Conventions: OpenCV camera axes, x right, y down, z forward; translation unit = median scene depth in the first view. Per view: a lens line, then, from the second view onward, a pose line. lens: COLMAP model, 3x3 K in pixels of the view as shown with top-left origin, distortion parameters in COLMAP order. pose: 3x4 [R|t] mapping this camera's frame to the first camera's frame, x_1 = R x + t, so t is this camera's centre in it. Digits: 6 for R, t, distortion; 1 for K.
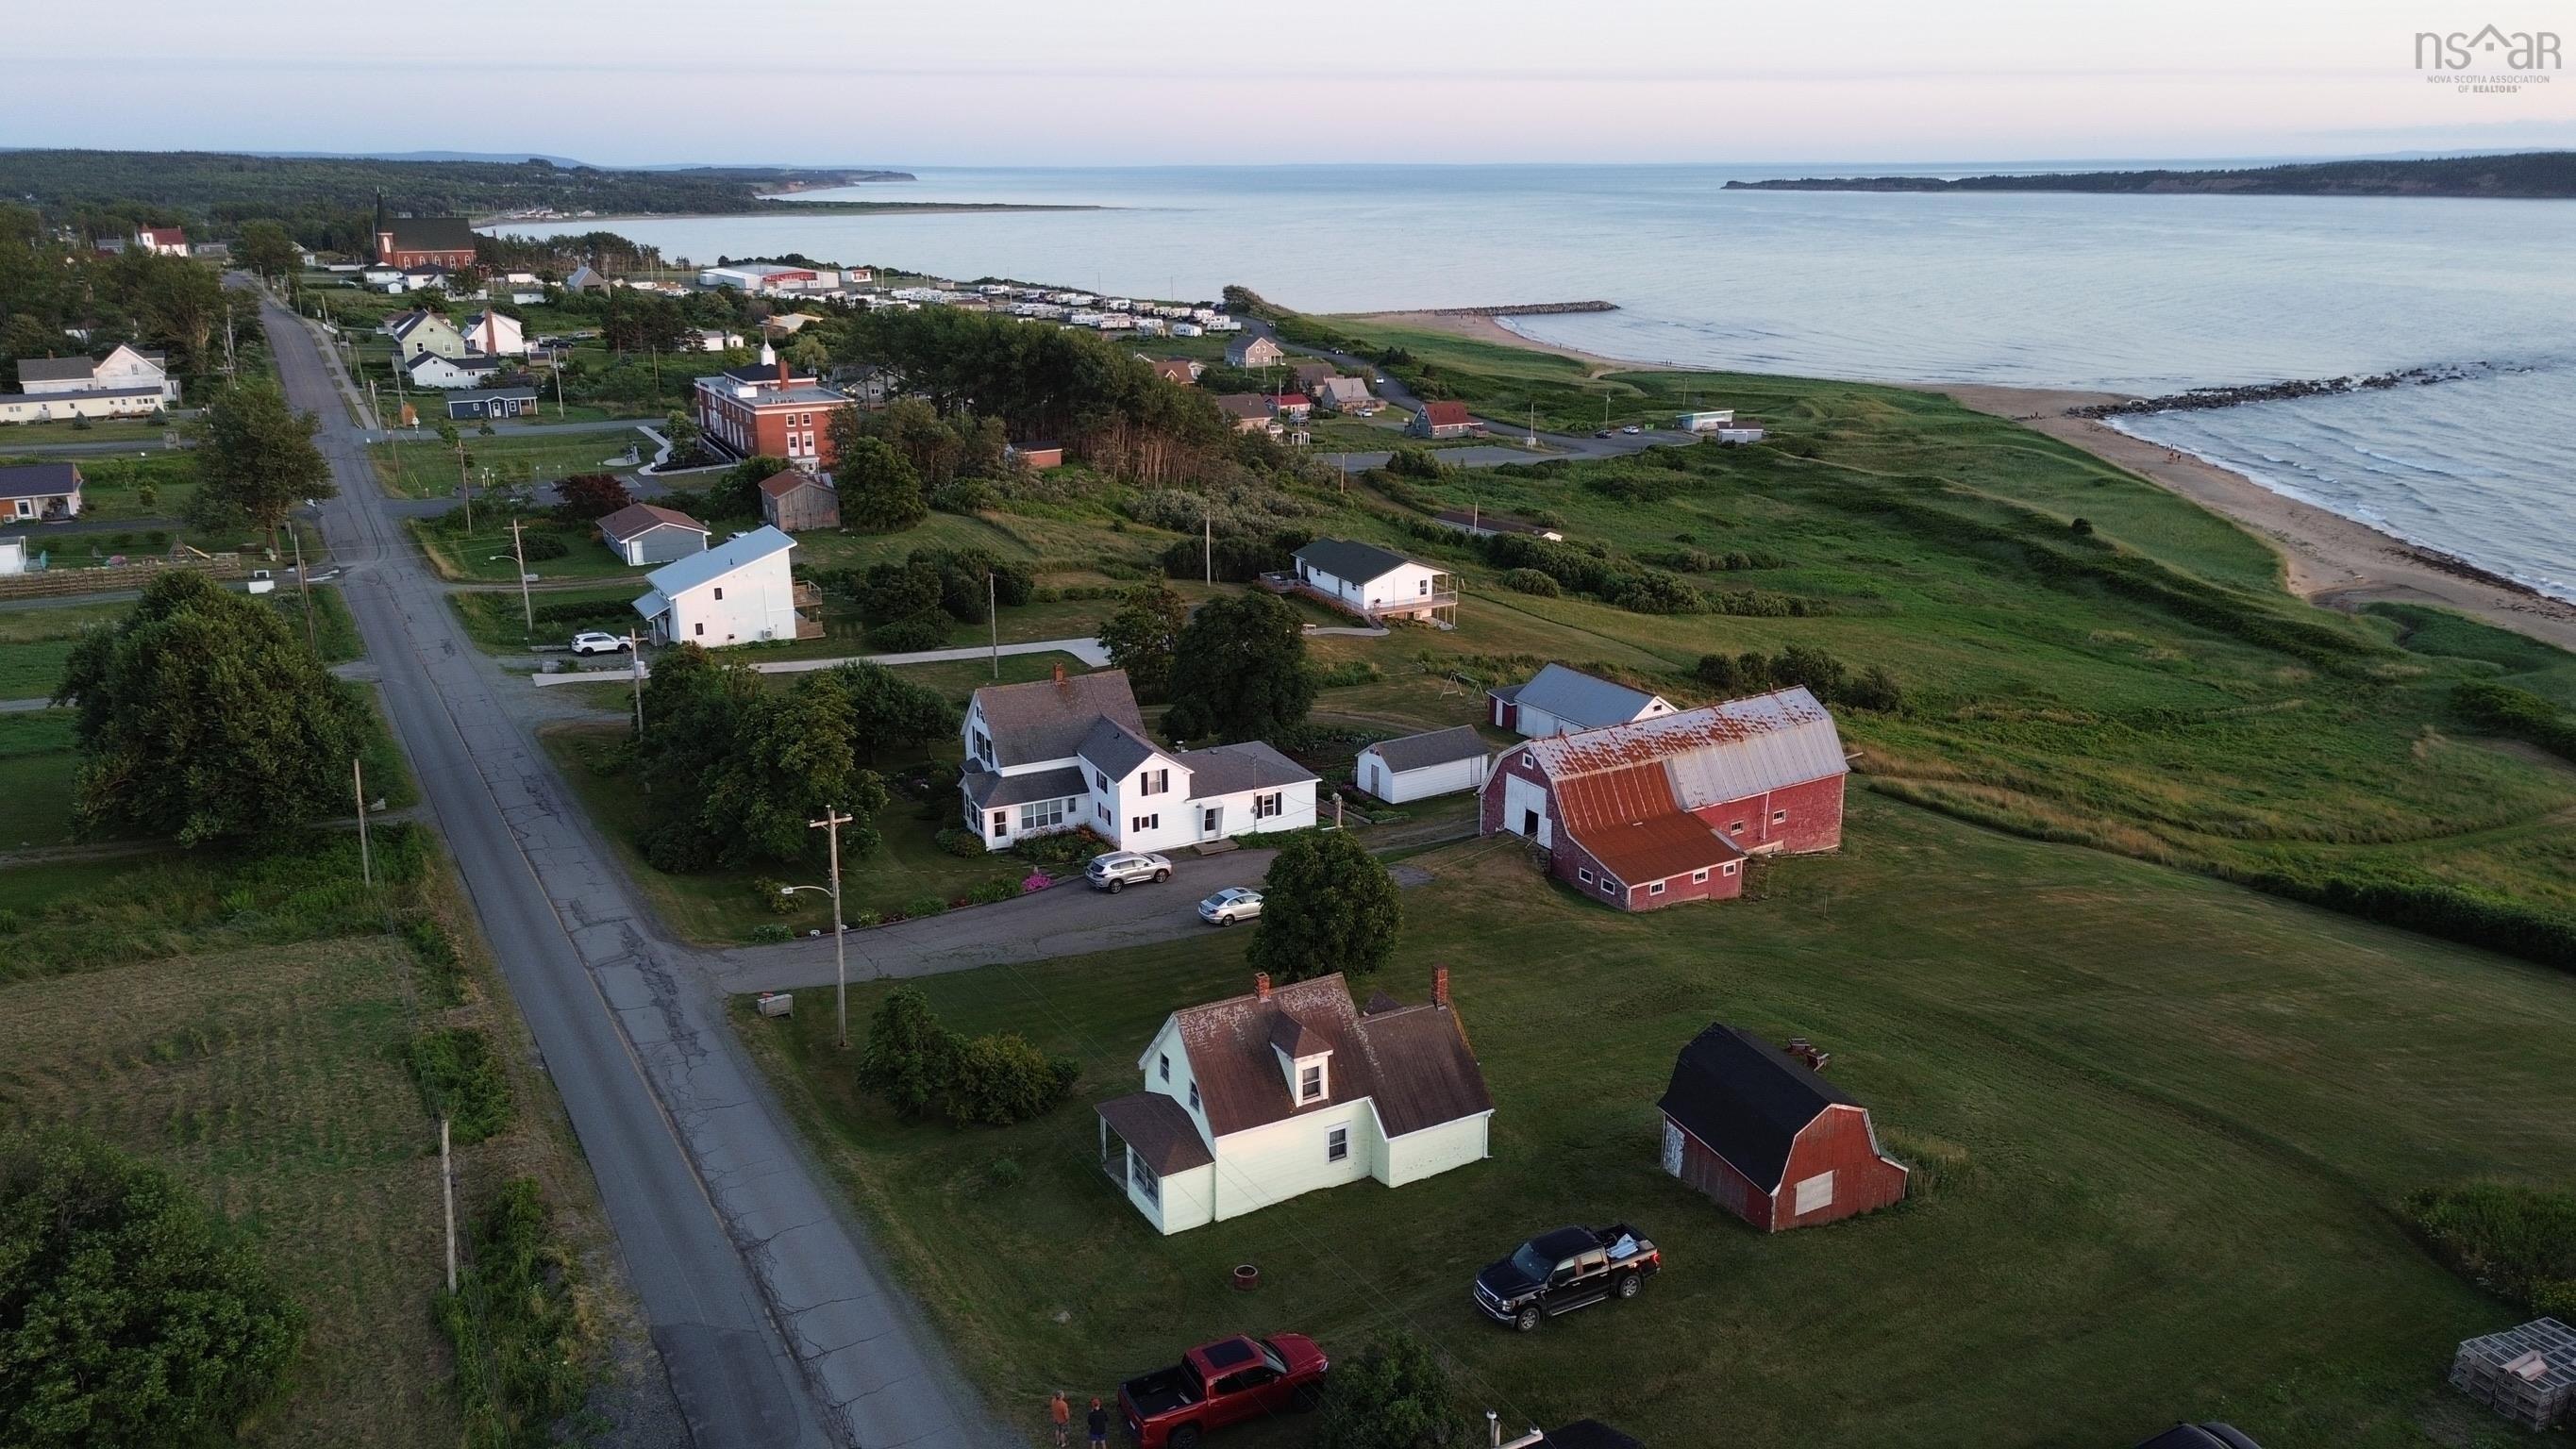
lens RADIAL K [[1791.9, 0, 1288.0], [0, 1791.9, 724.5], [0, 0, 1]] dist [0.067799, -0.064091]
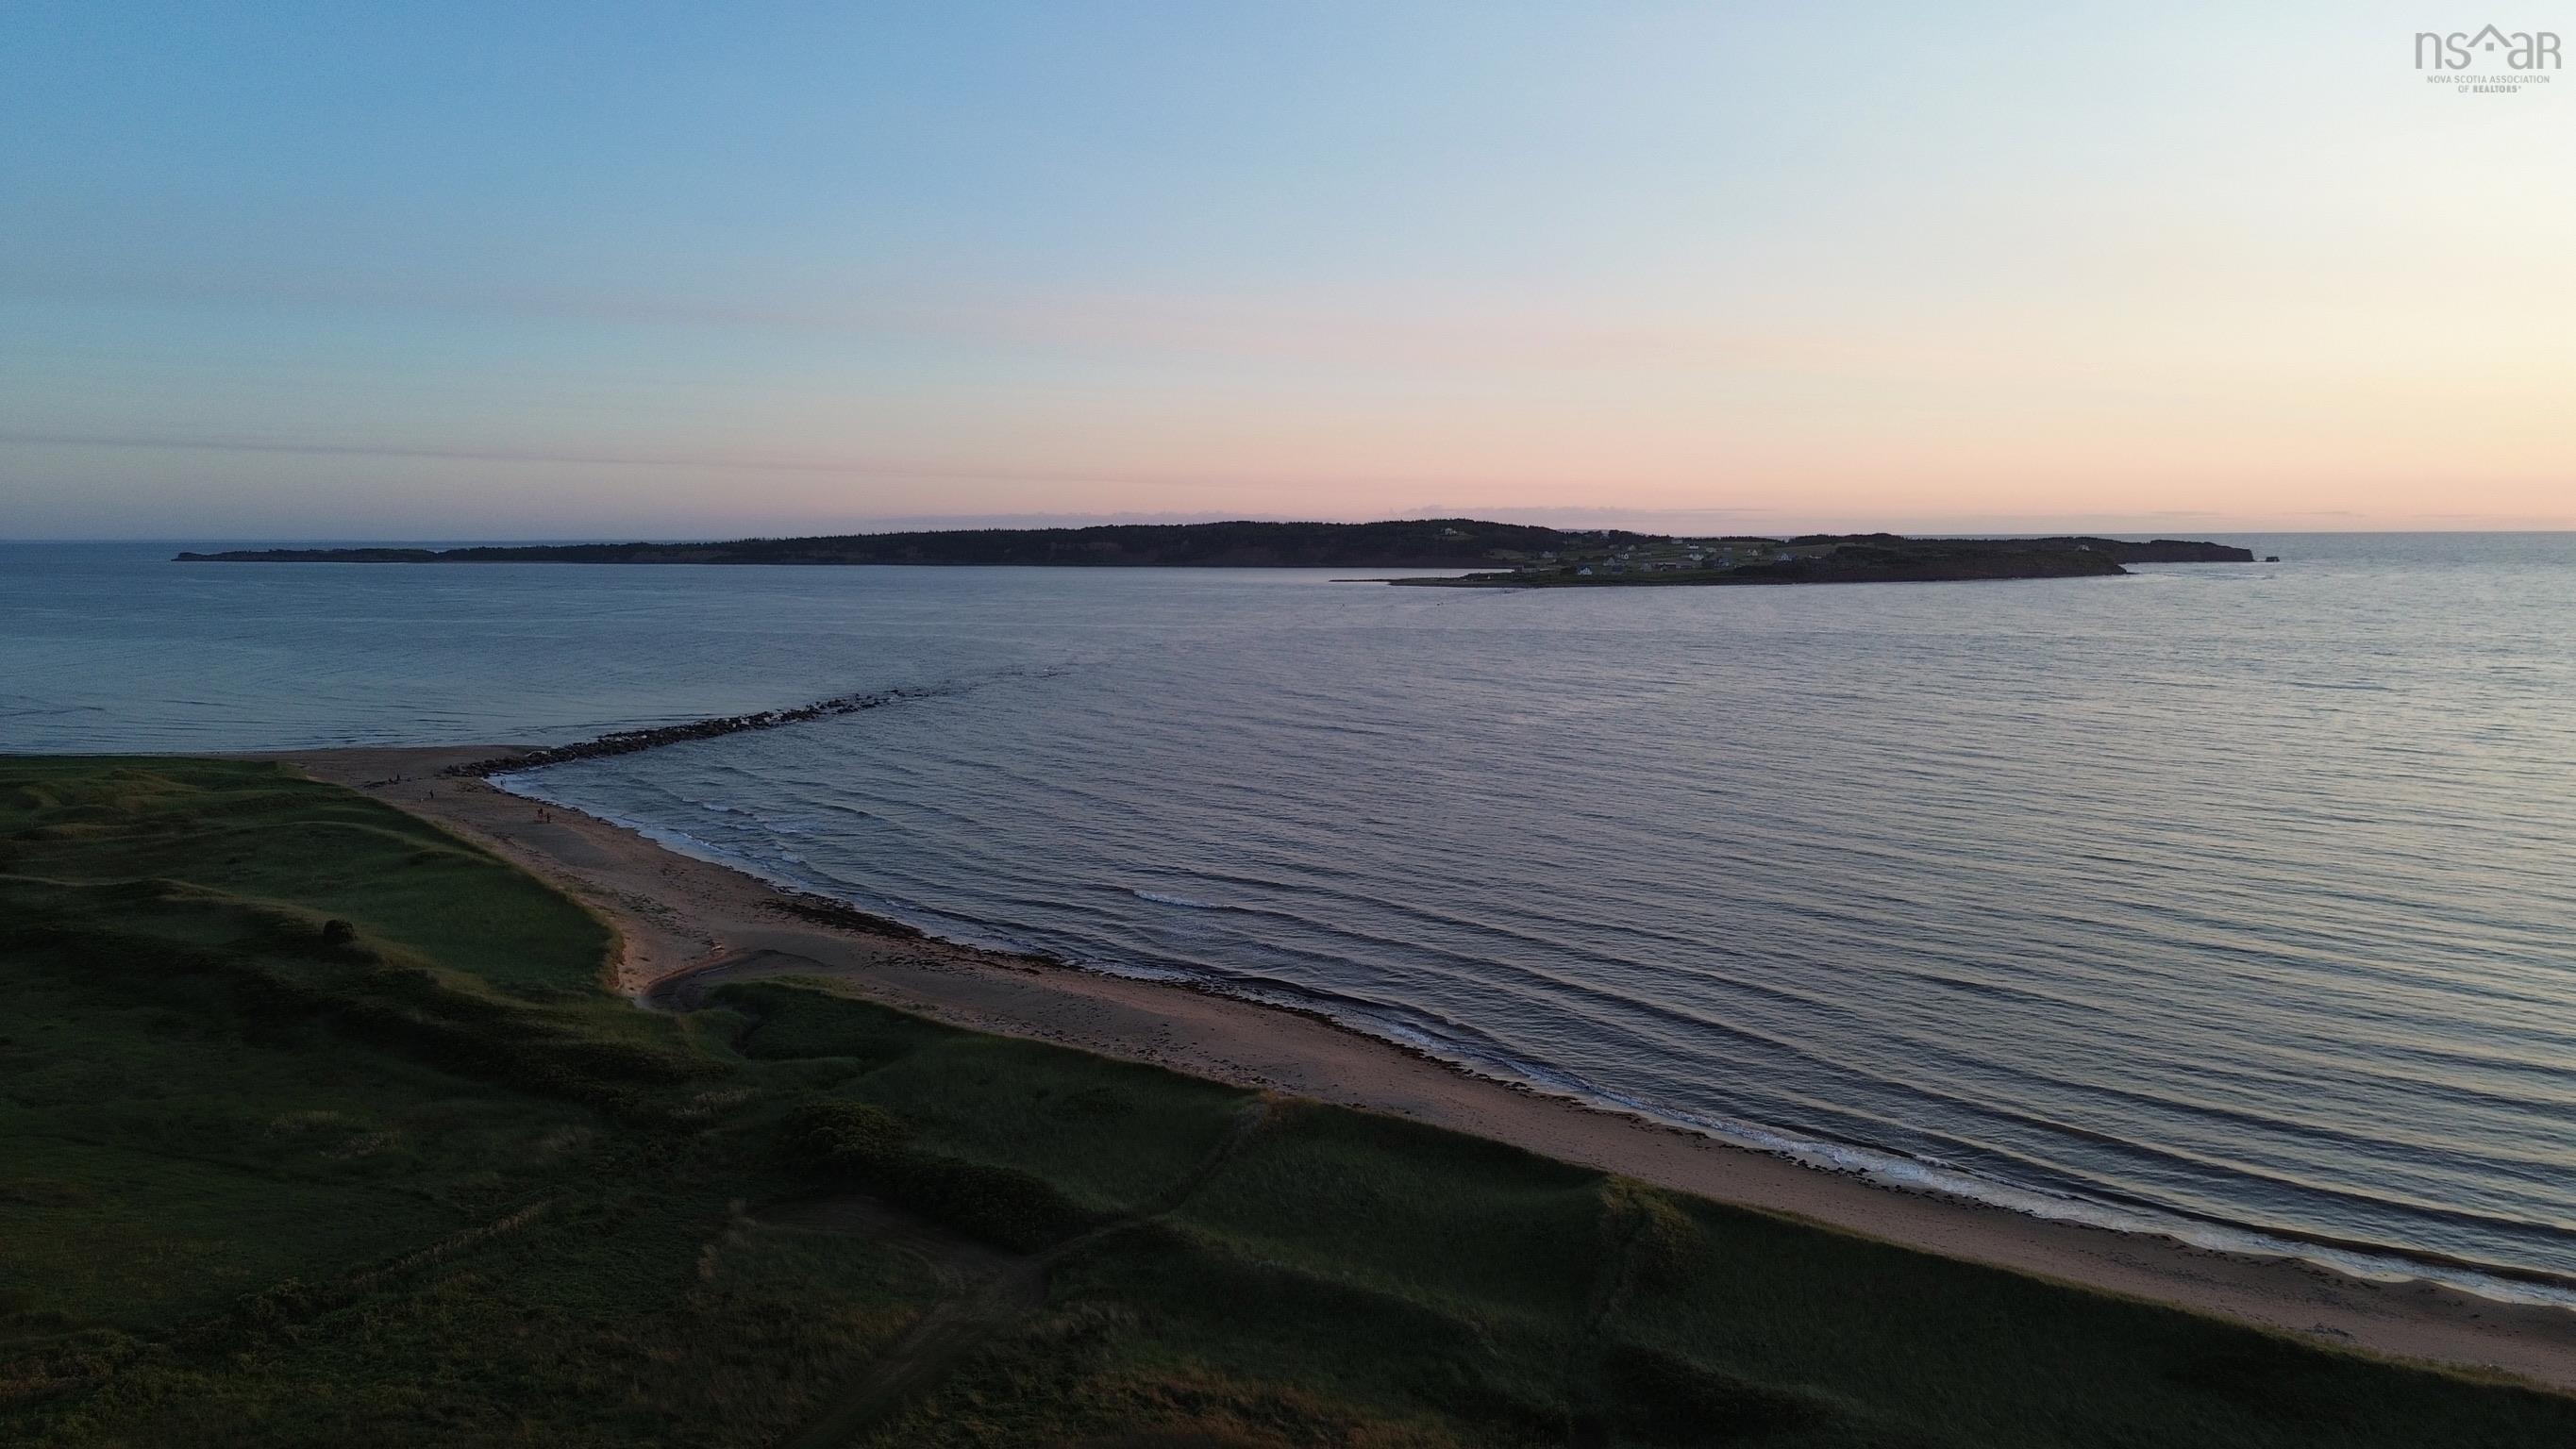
lens RADIAL K [[1791.9, 0, 1288.0], [0, 1791.9, 724.5], [0, 0, 1]] dist [0.067799, -0.064091]
pose [[0.723968, -0.069529, 0.686320, 0.251186], [0.204759, 0.971729, -0.117547, -0.034498], [-0.658744, 0.225631, 0.717738, 0.279981]]
